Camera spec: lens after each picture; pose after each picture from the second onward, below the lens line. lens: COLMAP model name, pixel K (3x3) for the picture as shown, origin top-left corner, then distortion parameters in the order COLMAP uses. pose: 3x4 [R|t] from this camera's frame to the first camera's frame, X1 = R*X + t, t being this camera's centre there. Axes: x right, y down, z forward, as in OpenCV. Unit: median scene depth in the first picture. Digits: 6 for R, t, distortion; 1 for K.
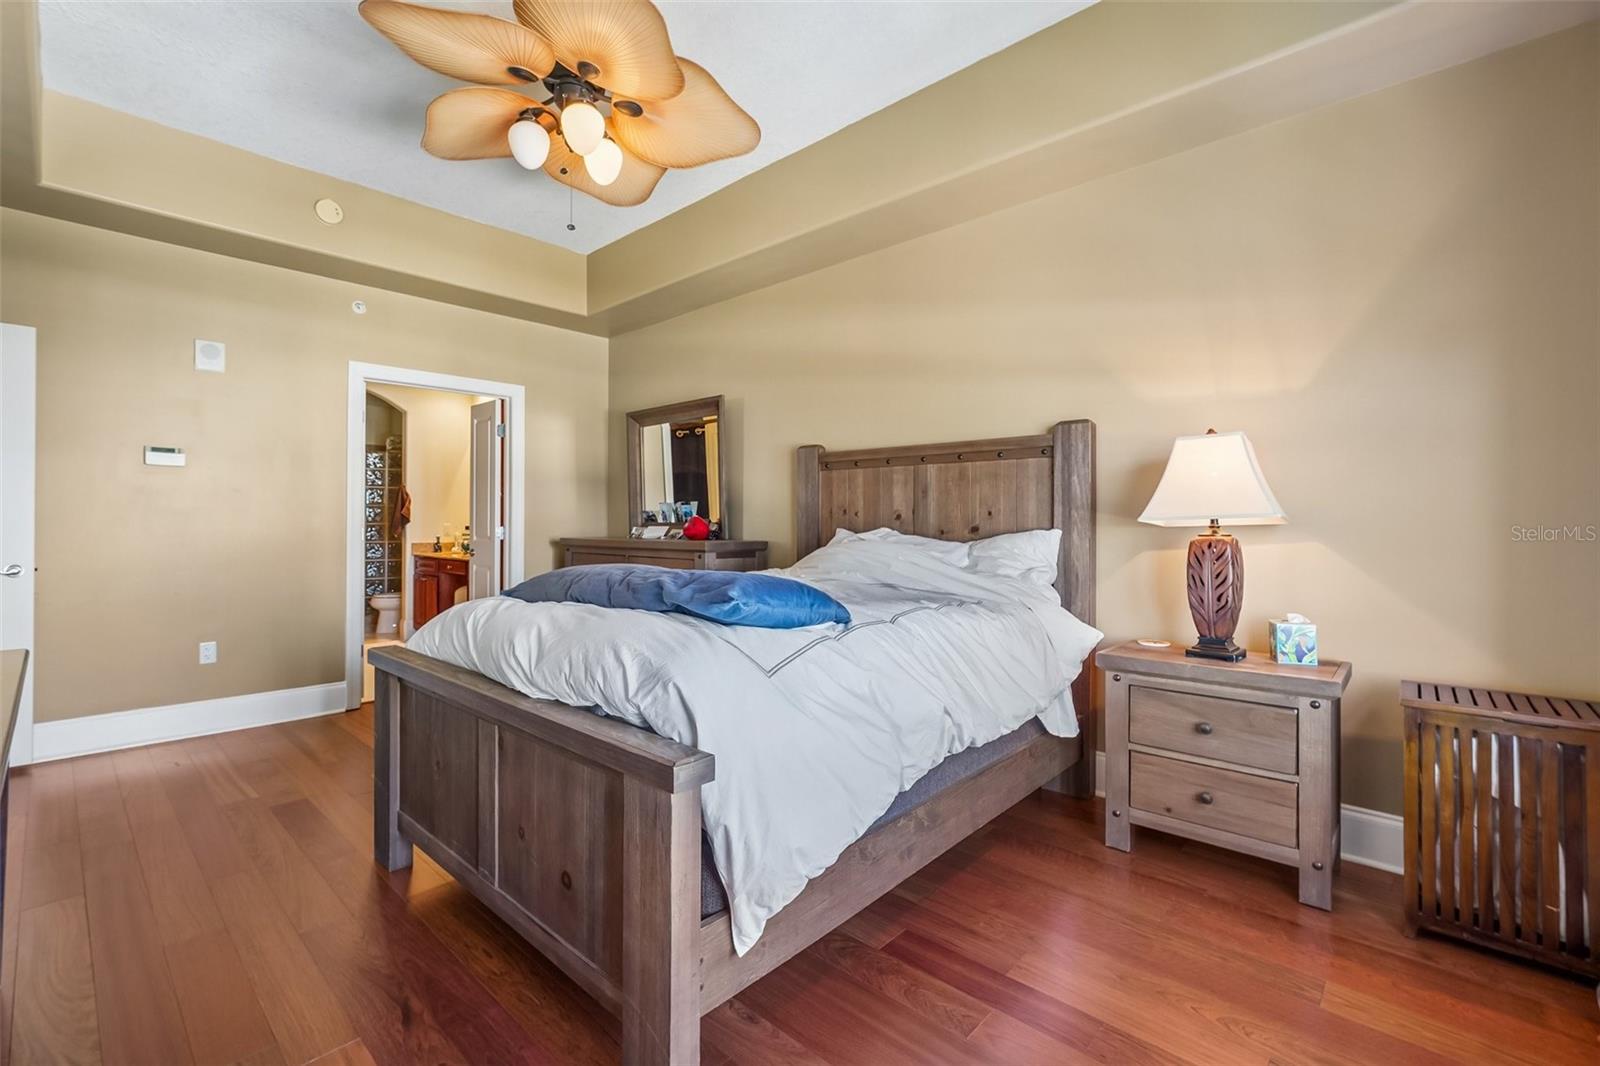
lens RADIAL K [[701.7, 0, 790.4], [0, 701.7, 529.1], [0, 0, 1]] dist [-0.002942, 0.003972]
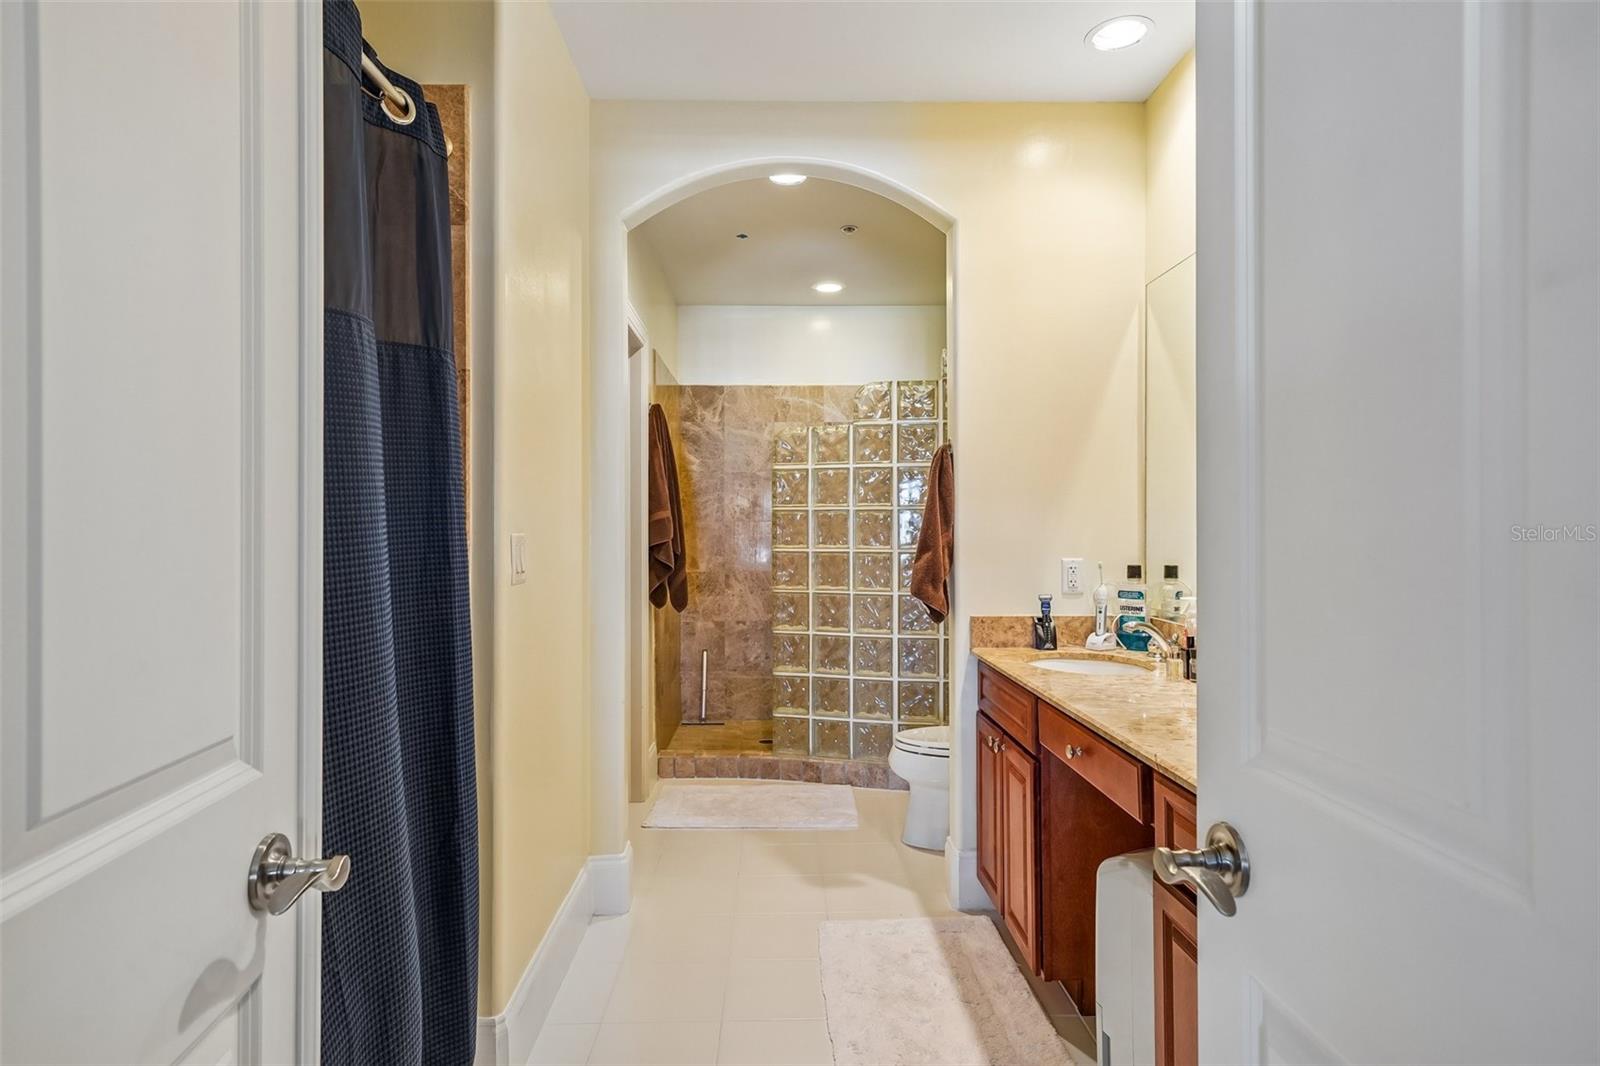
lens RADIAL K [[864.7, 0, 789.6], [0, 864.7, 526.2], [0, 0, 1]] dist [0.013357, 0.000318]
pose [[0.703688, -0.009997, -0.710438, -0.562924], [0.000971, 0.999914, -0.013109, -0.030691], [0.710508, 0.008534, 0.703637, 1.183884]]
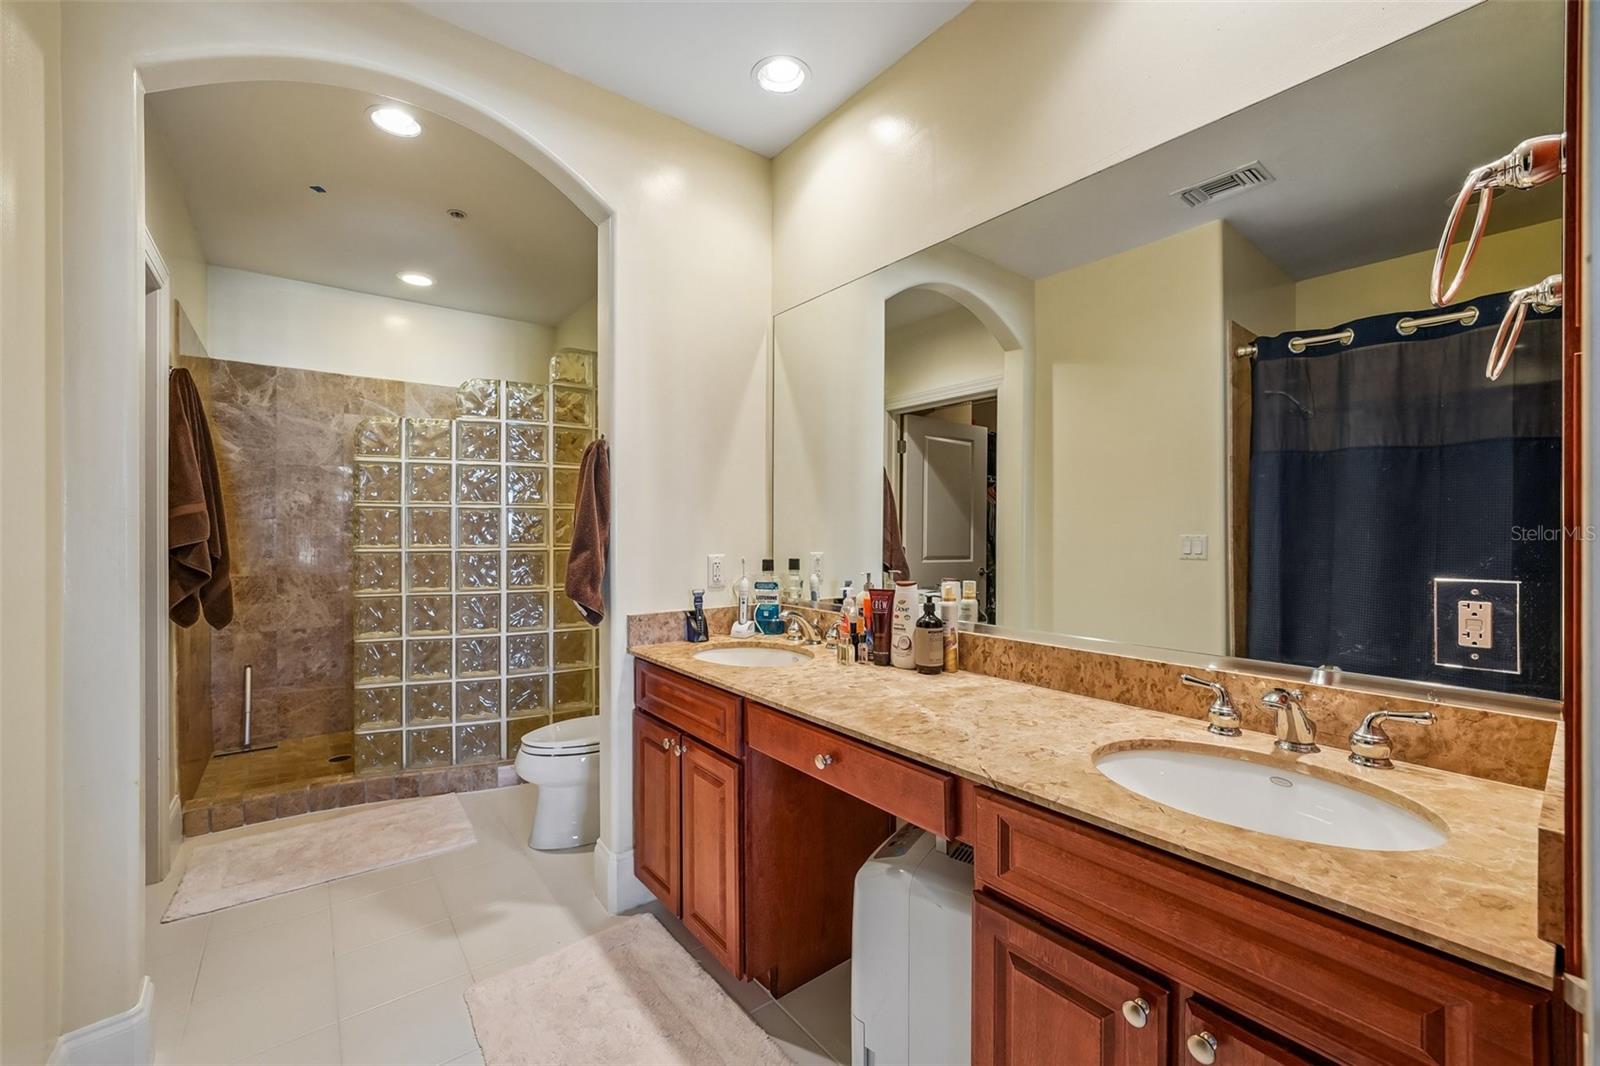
lens RADIAL K [[645.0, 0, 788.6], [0, 645.0, 530.0], [0, 0, 1]] dist [-0.014882, 0.006127]
pose [[0.987805, -0.006326, -0.155568, -0.759611], [0.005332, 0.999963, -0.006810, -0.030890], [0.155605, 0.005897, 0.987802, 1.297134]]
